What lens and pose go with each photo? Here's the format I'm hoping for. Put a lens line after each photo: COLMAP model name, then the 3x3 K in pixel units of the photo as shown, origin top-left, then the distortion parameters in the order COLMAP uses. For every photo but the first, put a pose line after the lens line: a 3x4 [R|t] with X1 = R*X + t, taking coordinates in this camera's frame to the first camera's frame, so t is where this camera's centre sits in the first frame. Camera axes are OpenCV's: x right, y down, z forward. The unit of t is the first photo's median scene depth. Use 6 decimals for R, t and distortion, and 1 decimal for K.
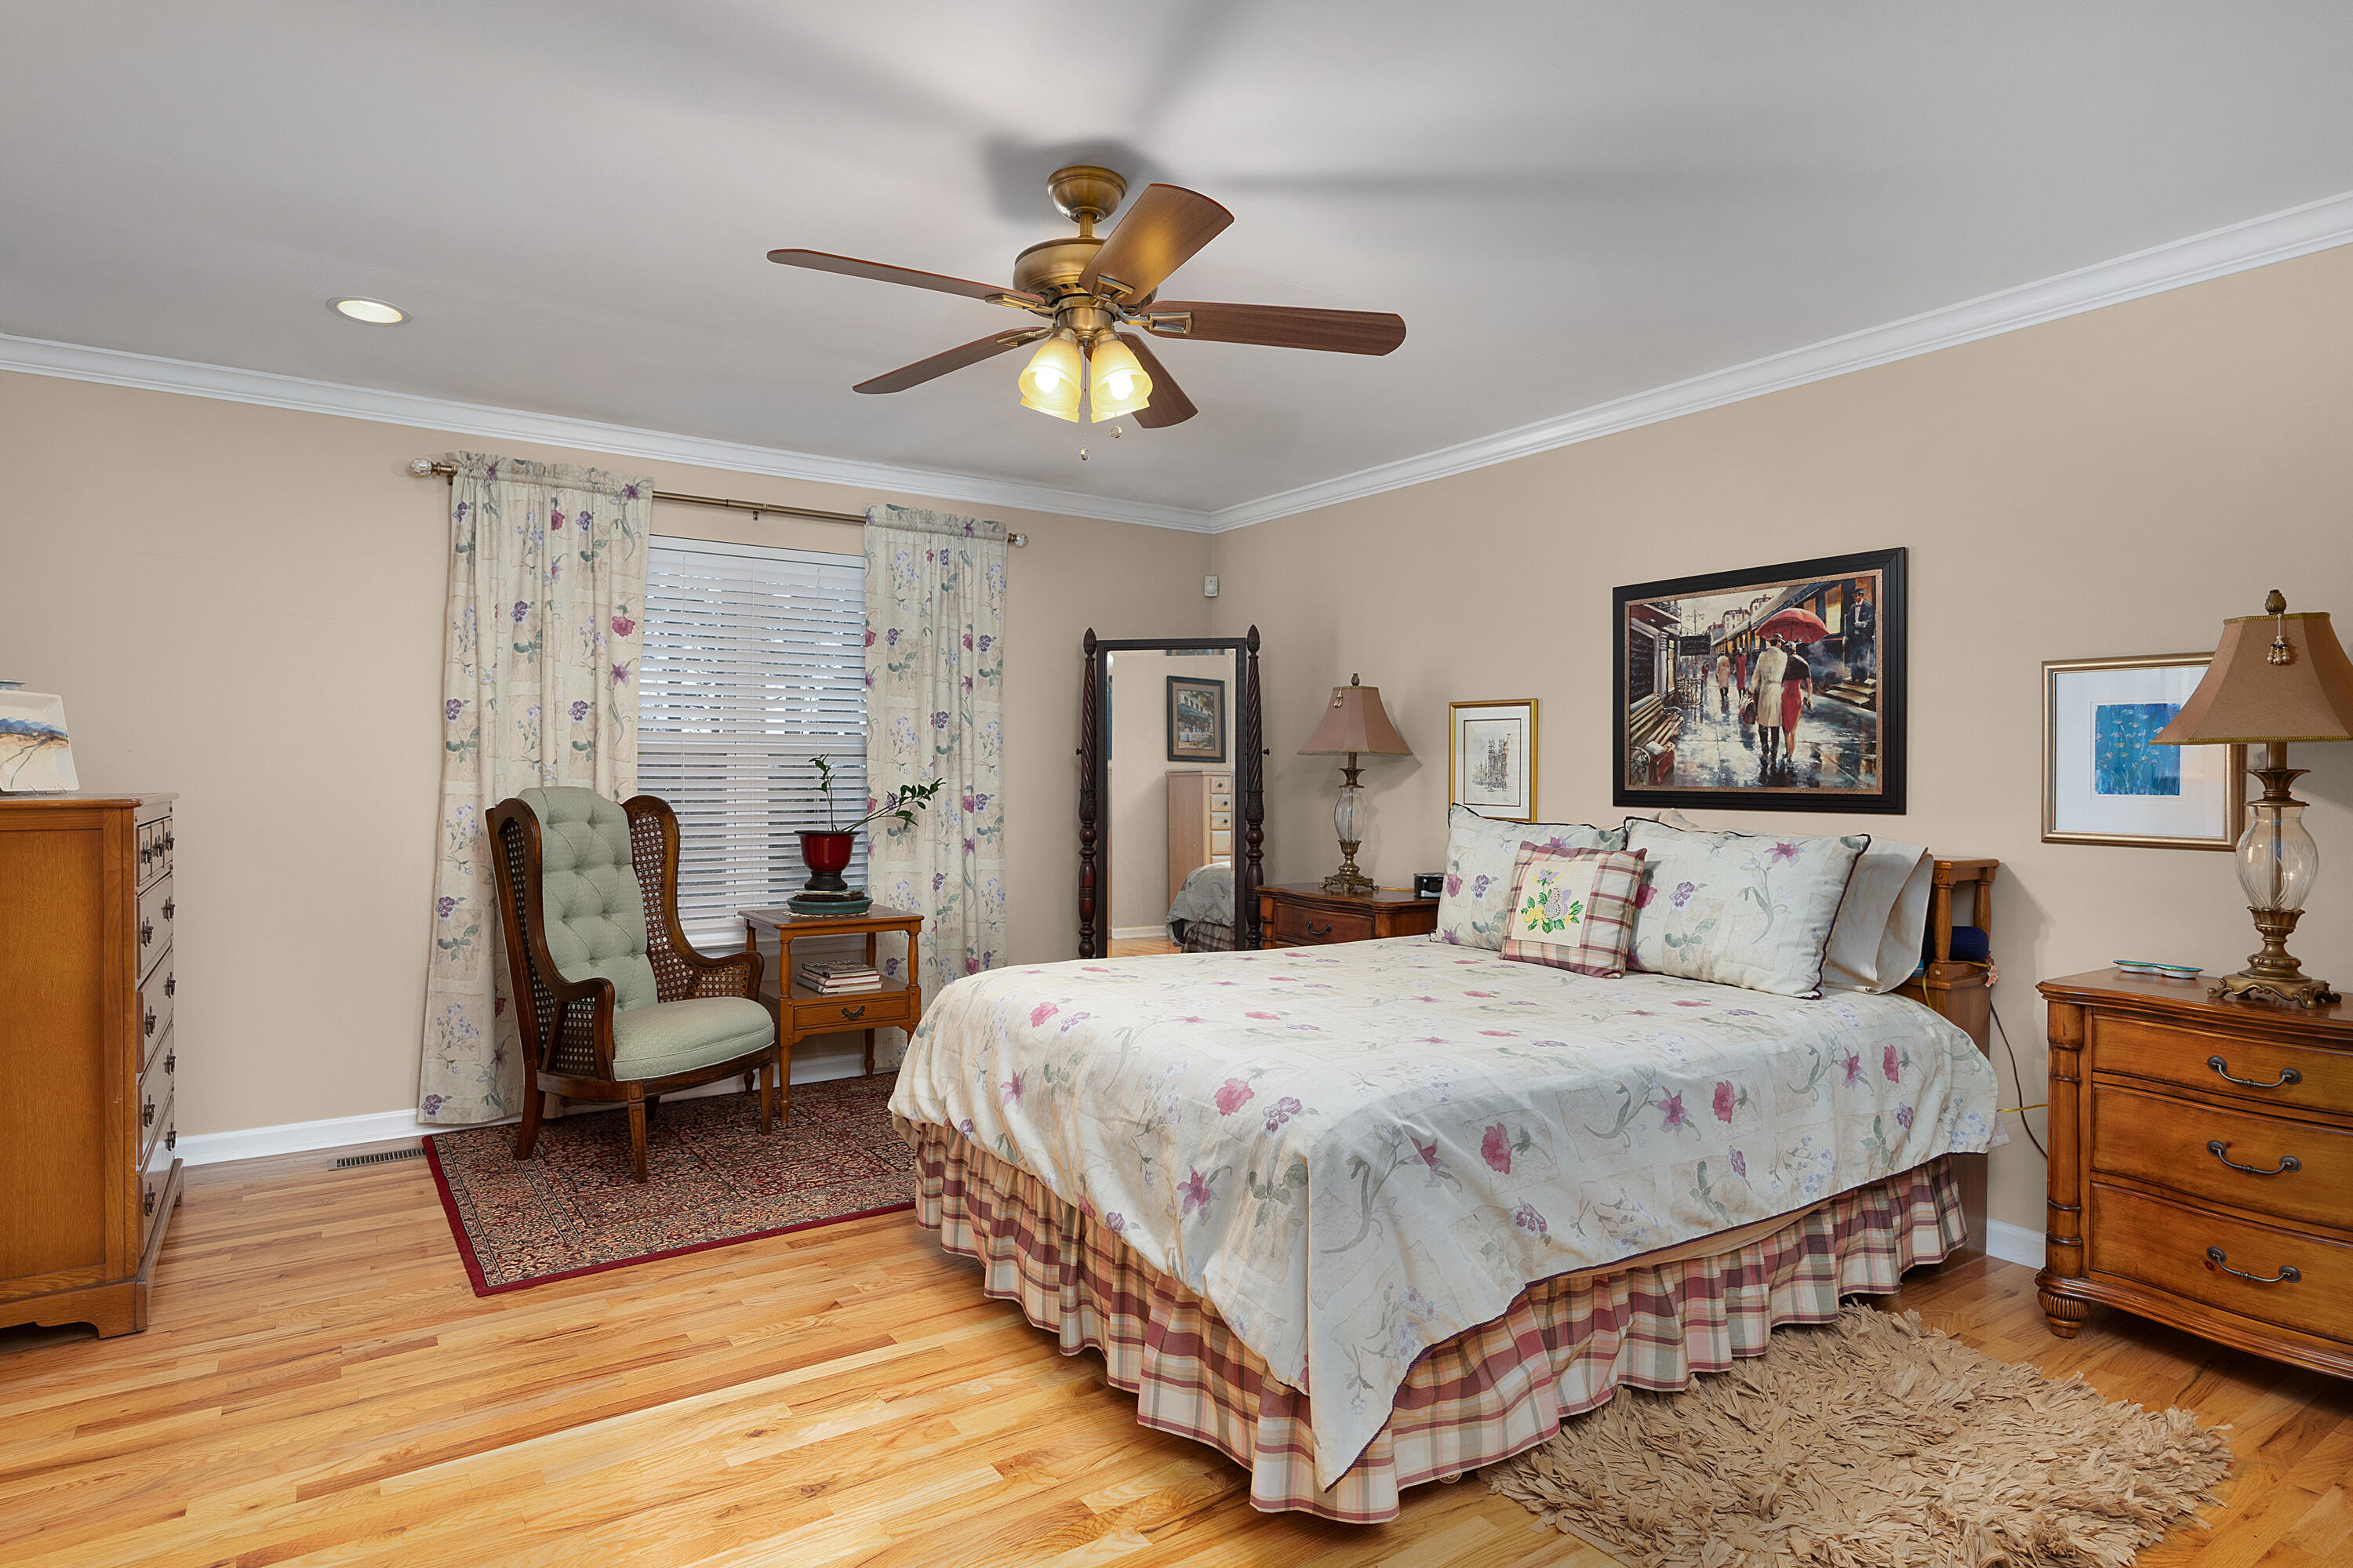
lens RADIAL K [[1286.0, 0, 1173.9], [0, 1286.0, 785.5], [0, 0, 1]] dist [0.001098, 0.002727]
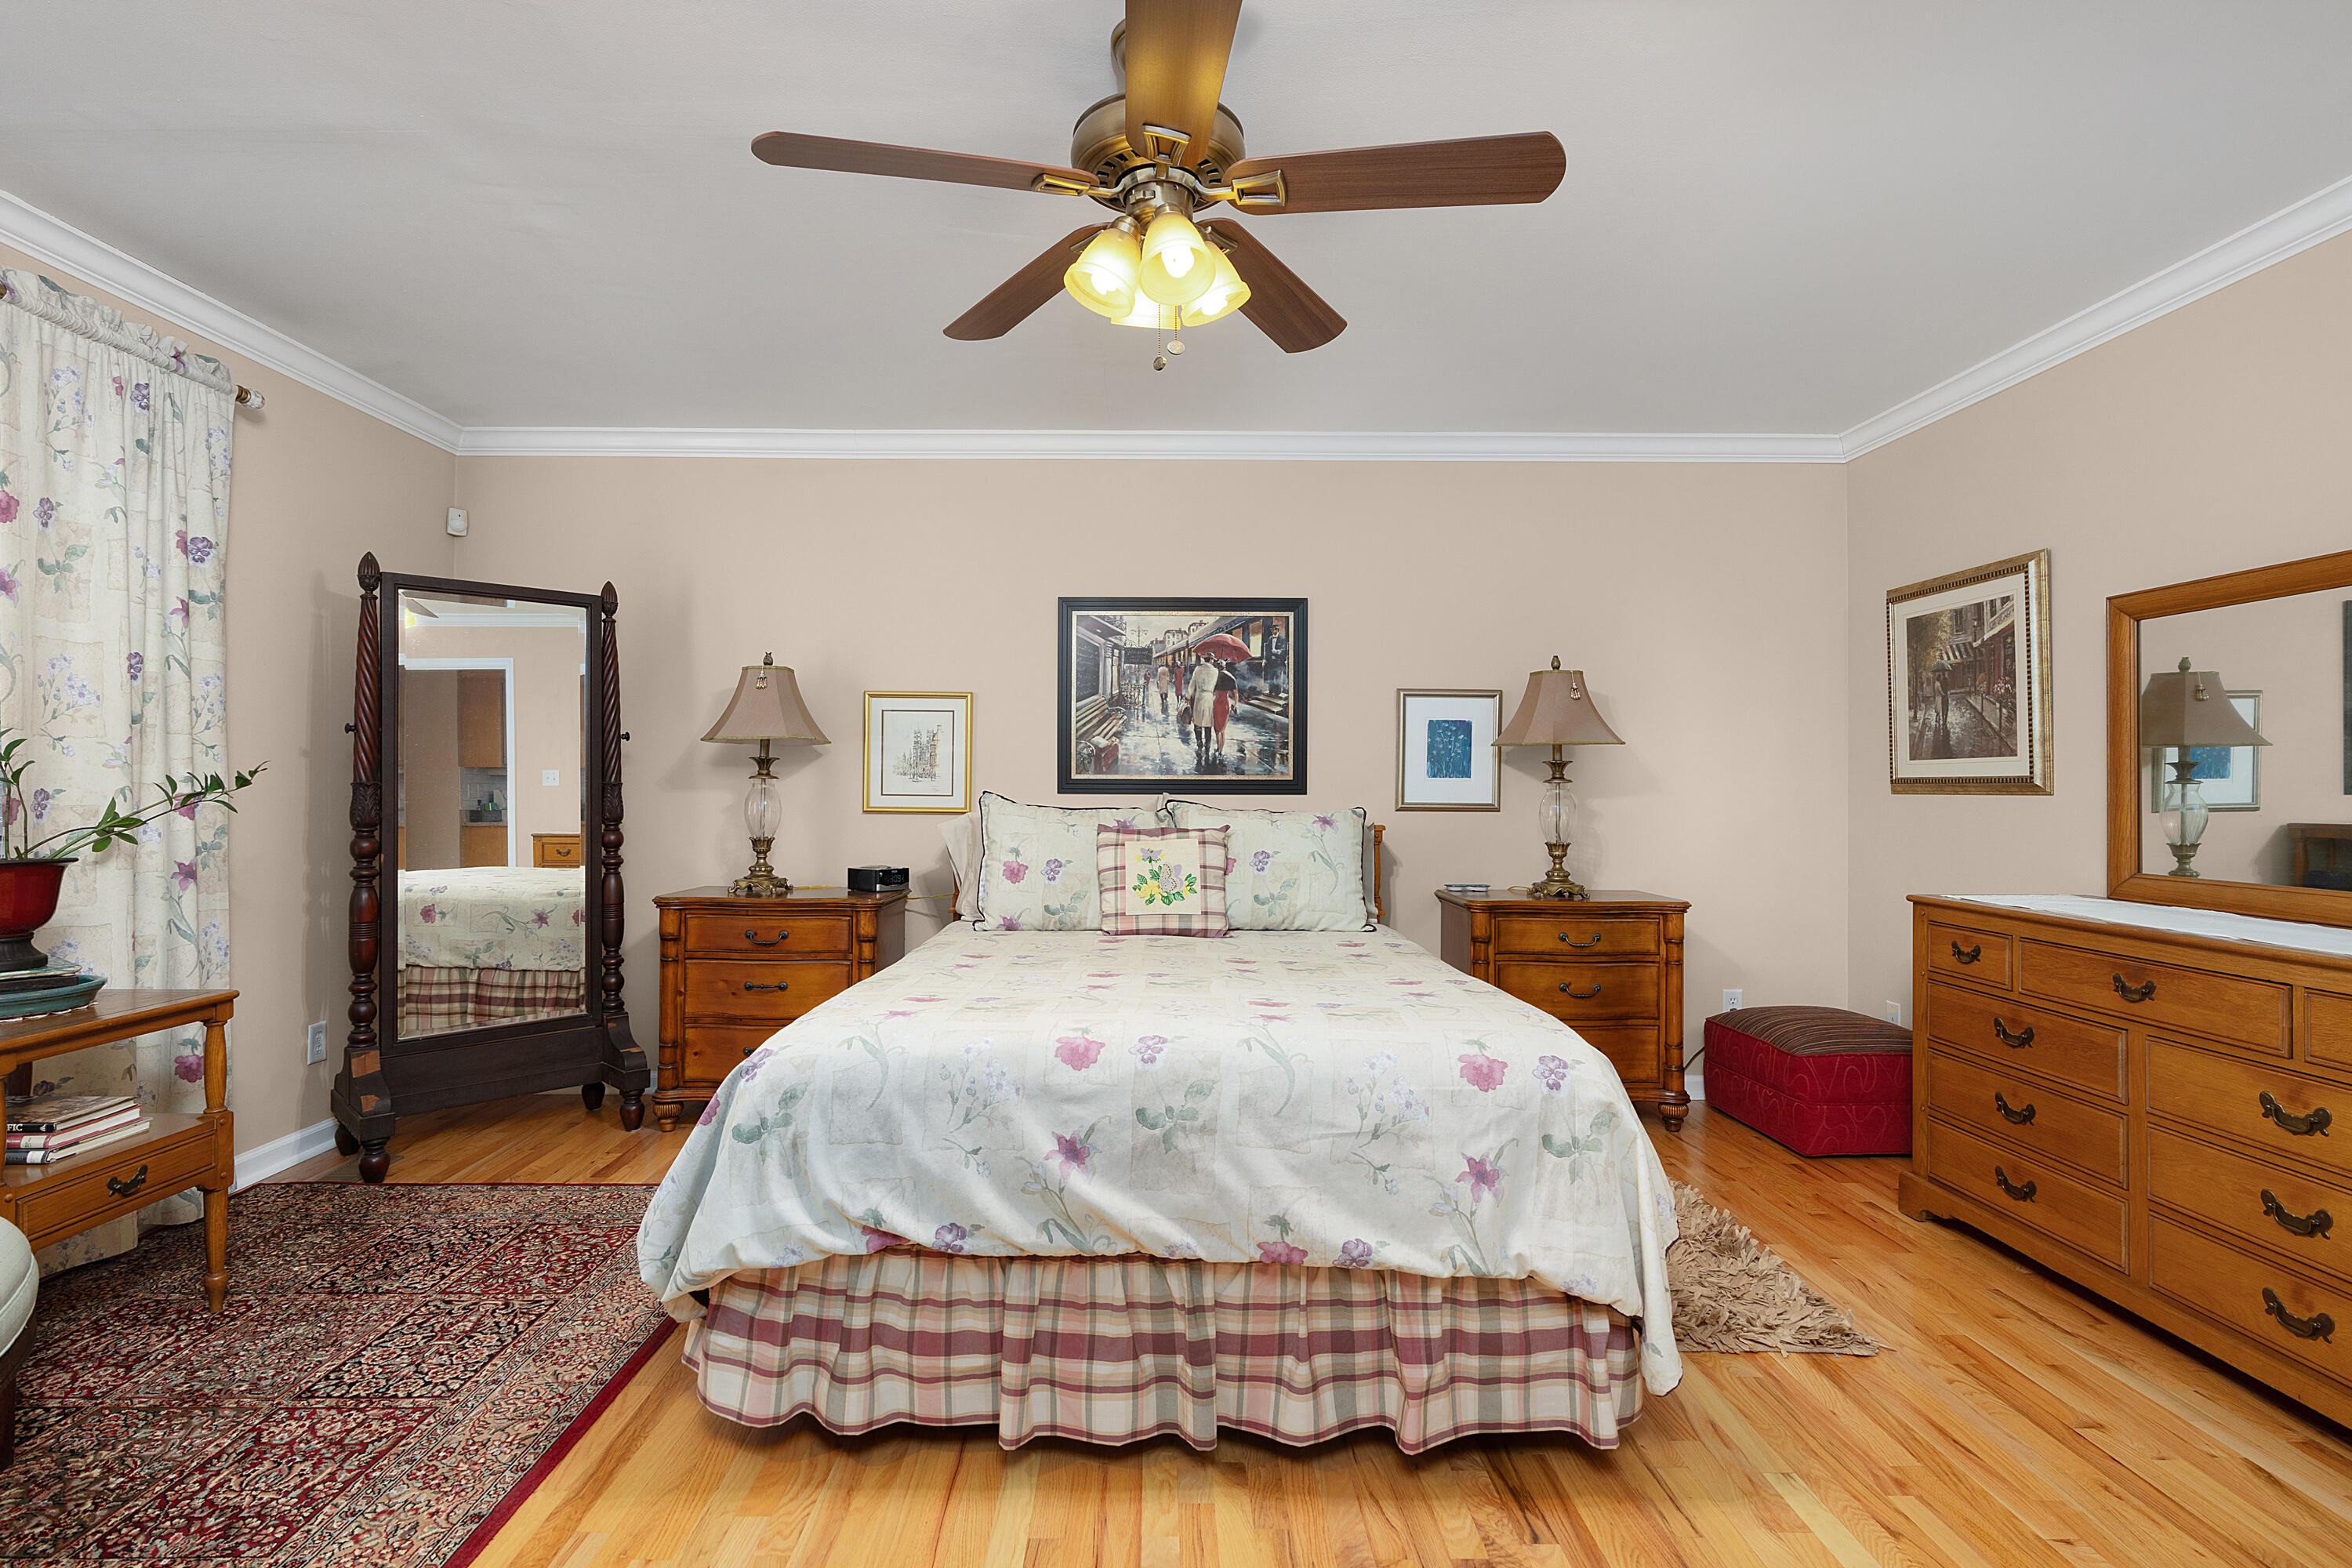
lens RADIAL K [[1146.6, 0, 1169.6], [0, 1146.6, 779.7], [0, 0, 1]] dist [-0.003088, 0.000882]
pose [[0.553428, -0.000624, 0.832897, -0.487308], [0.007897, 0.999959, -0.004499, 0.010639], [-0.832860, 0.009067, 0.553410, 0.417535]]
